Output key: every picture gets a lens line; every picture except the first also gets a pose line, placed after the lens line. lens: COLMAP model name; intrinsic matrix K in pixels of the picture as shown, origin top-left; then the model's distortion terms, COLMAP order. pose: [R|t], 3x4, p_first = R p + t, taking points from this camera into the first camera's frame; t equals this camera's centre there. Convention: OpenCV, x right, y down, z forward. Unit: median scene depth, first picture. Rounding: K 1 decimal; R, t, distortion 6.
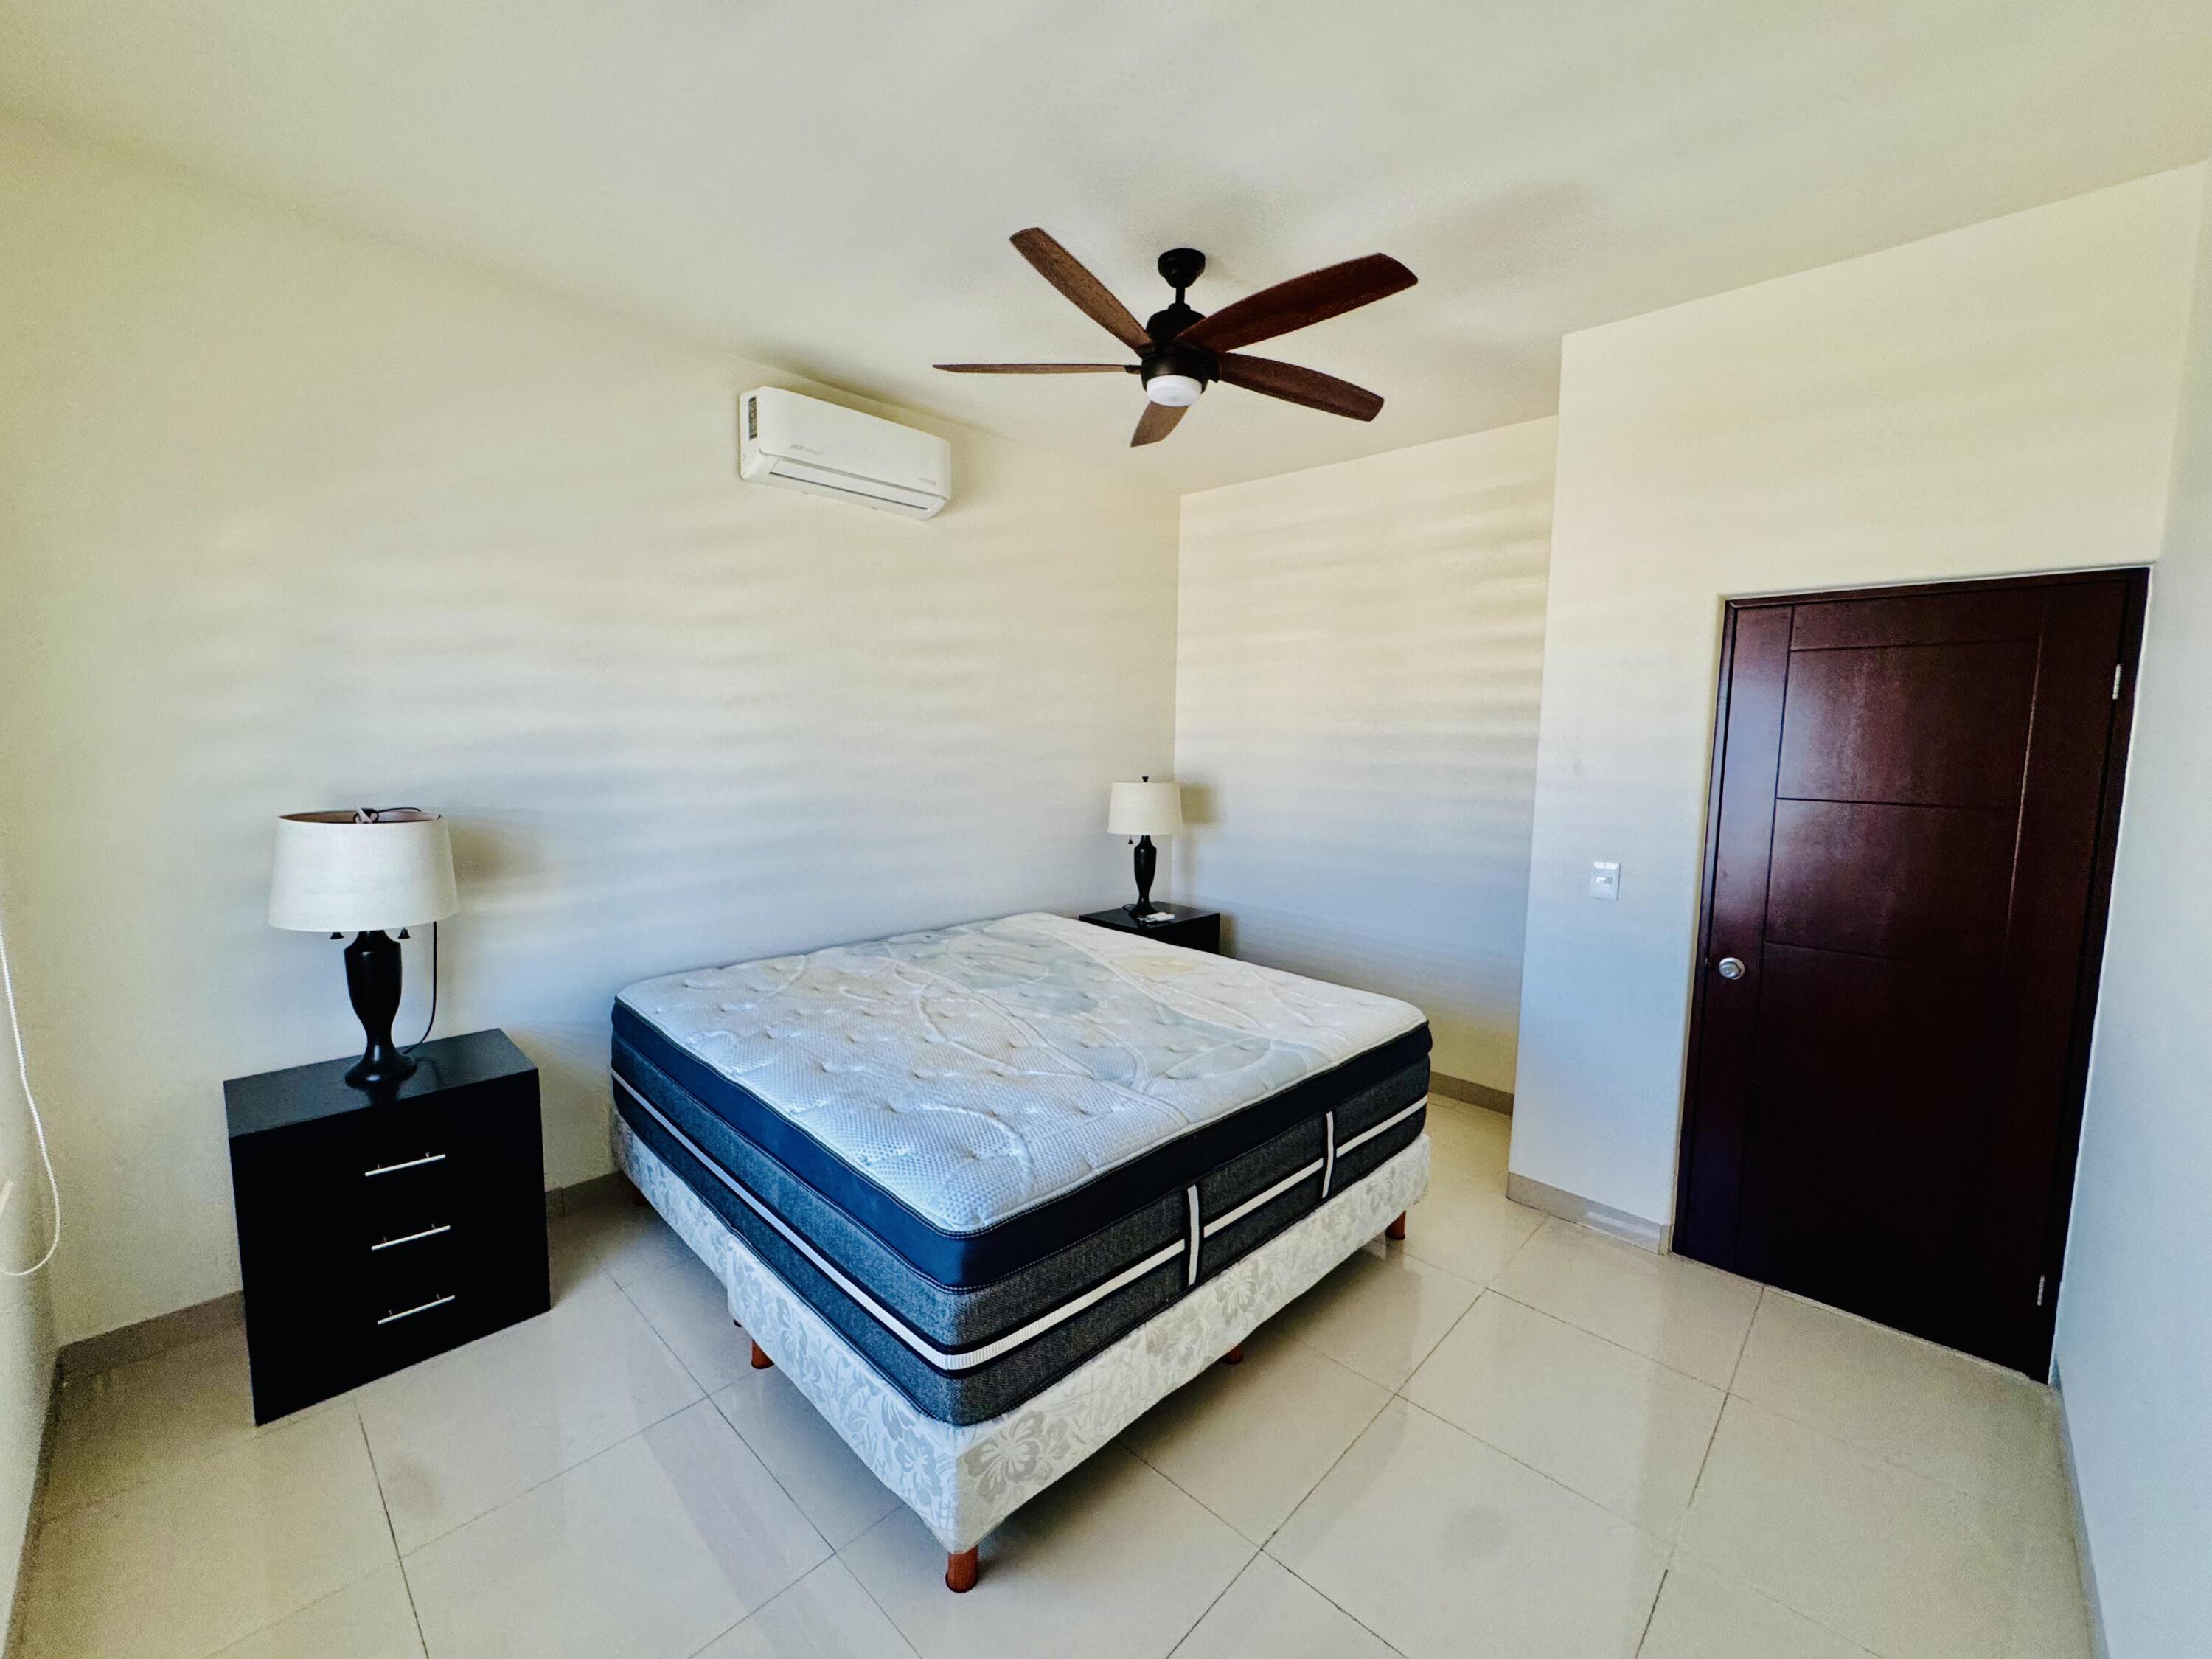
lens RADIAL K [[888.2, 0, 1102.0], [0, 888.2, 827.6], [0, 0, 1]] dist [-0.000408, 0.000144]
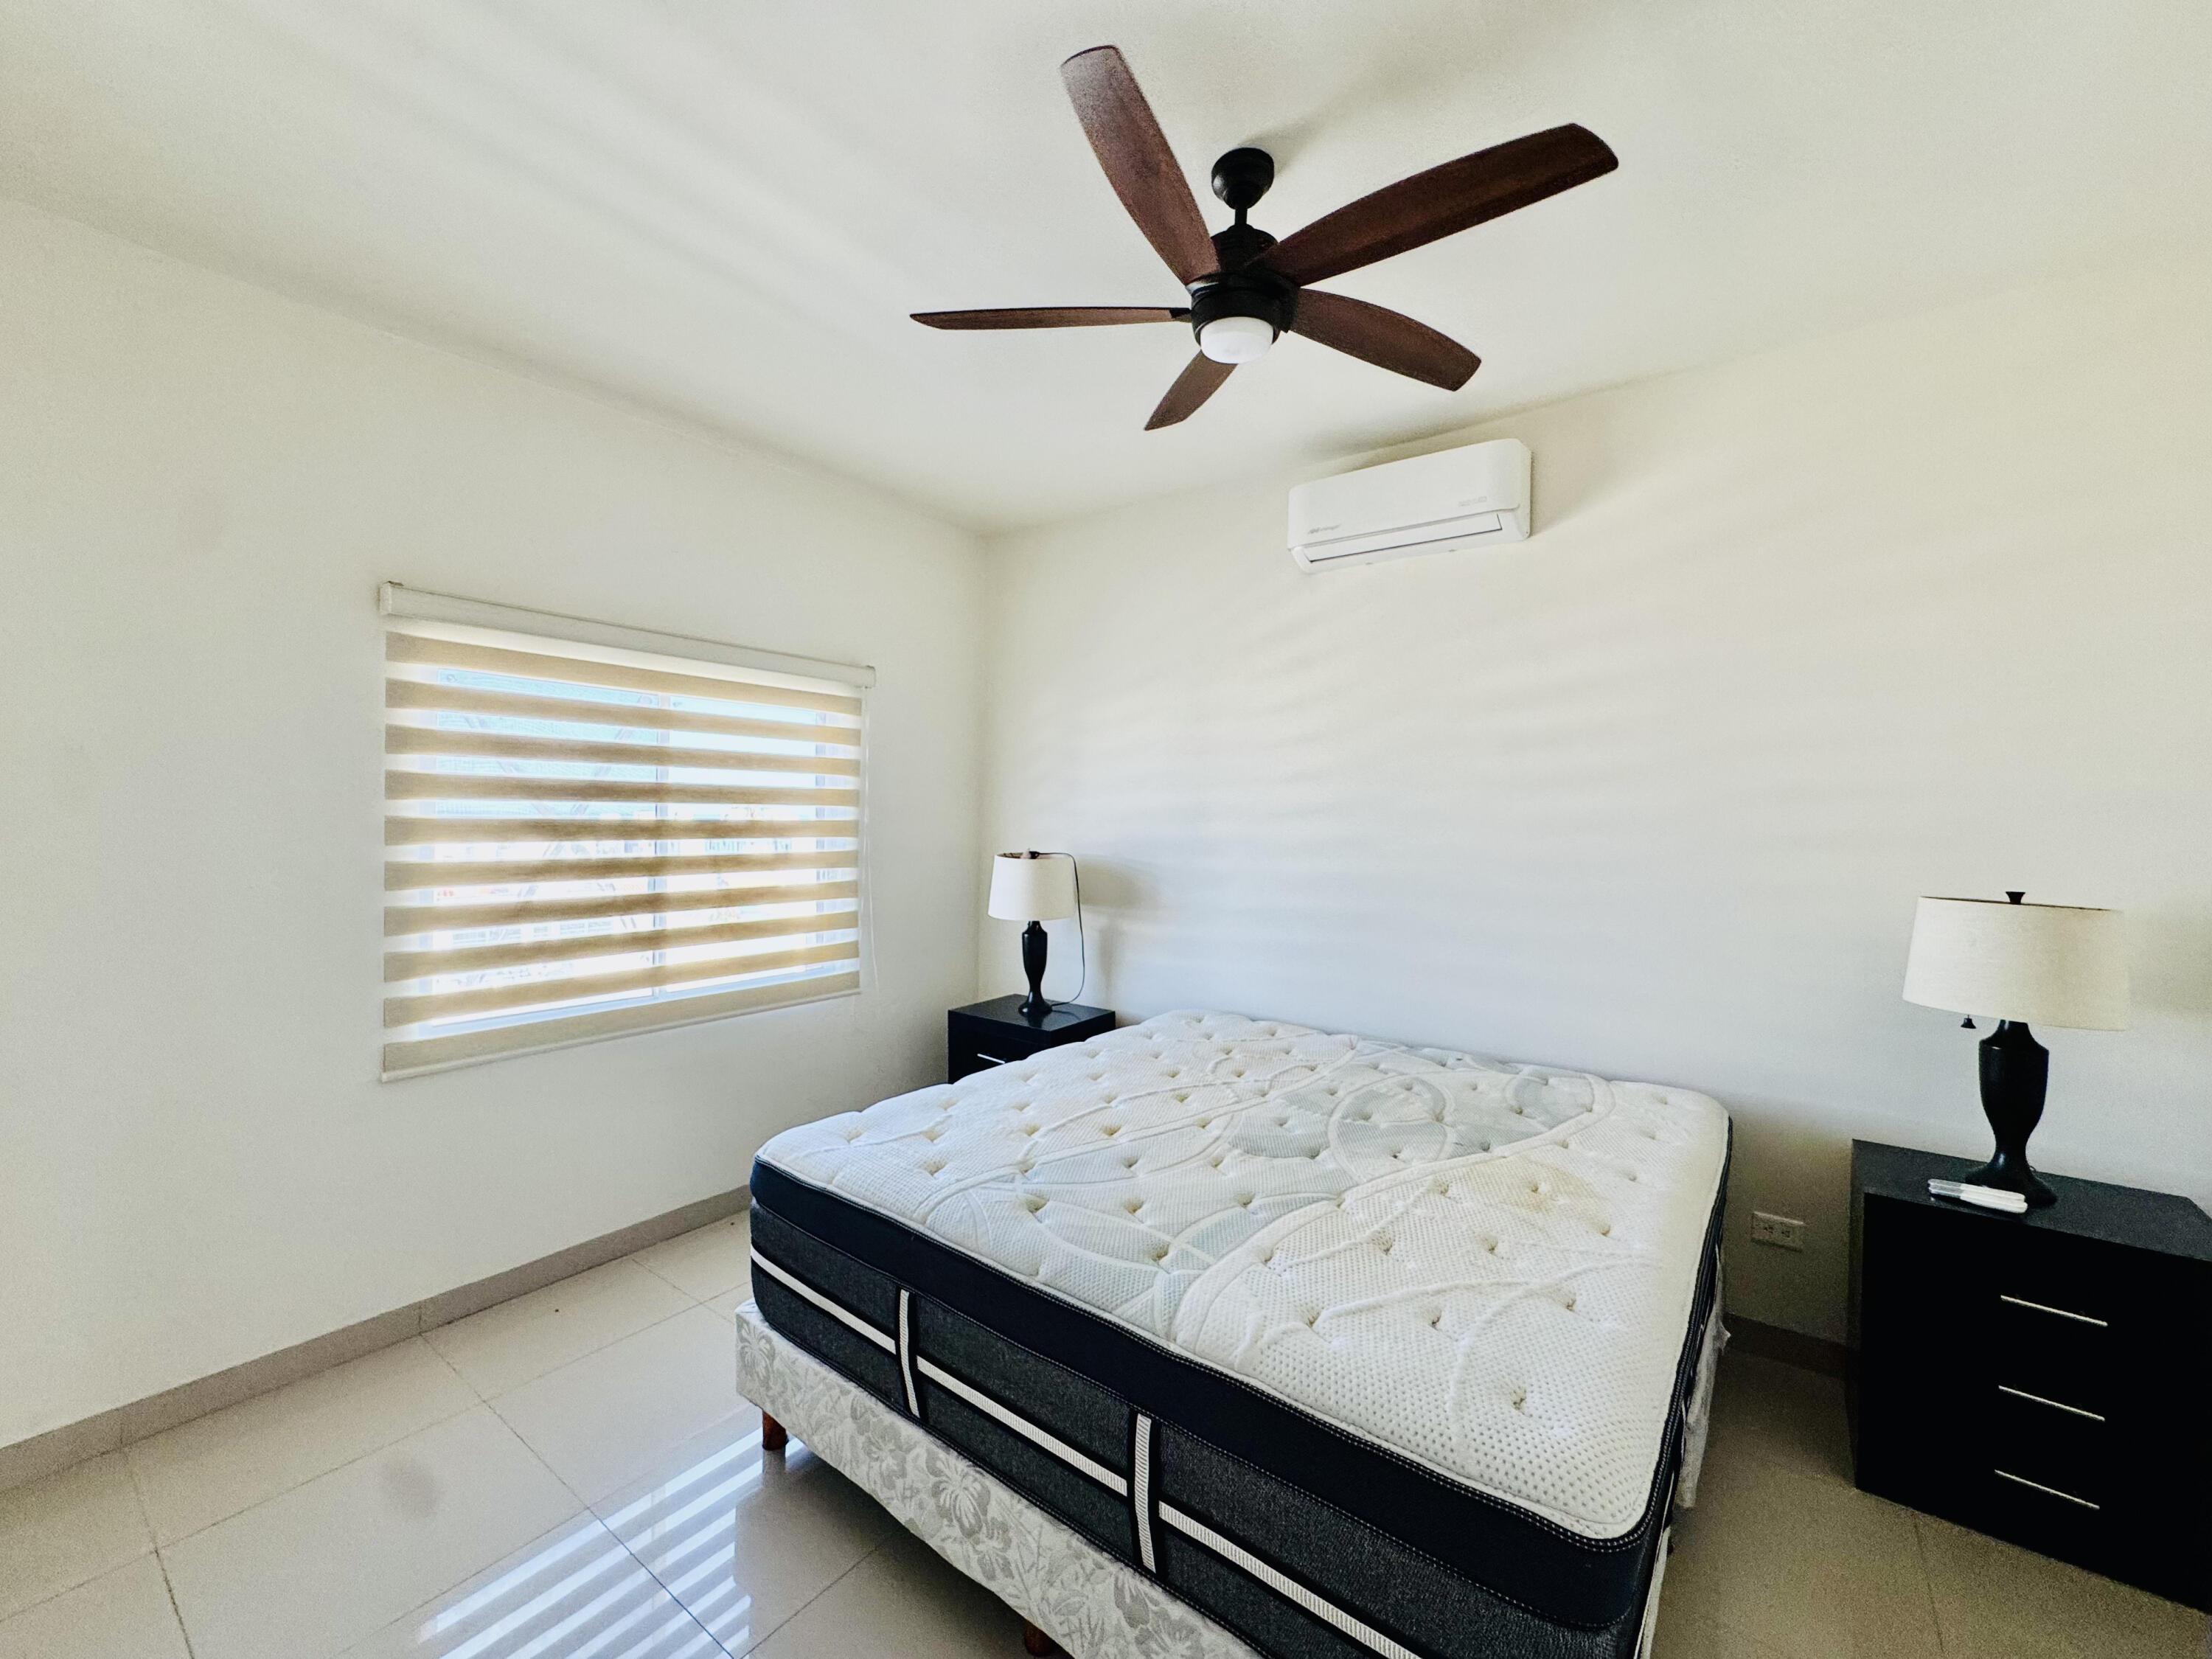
lens RADIAL K [[888.2, 0, 1102.0], [0, 888.2, 827.6], [0, 0, 1]] dist [-0.000408, 0.000144]
pose [[0.125566, 0.003291, -0.992080, 0.730977], [-0.115507, 0.993242, -0.011324, -0.050054], [0.985338, 0.116014, 0.125097, 0.747040]]
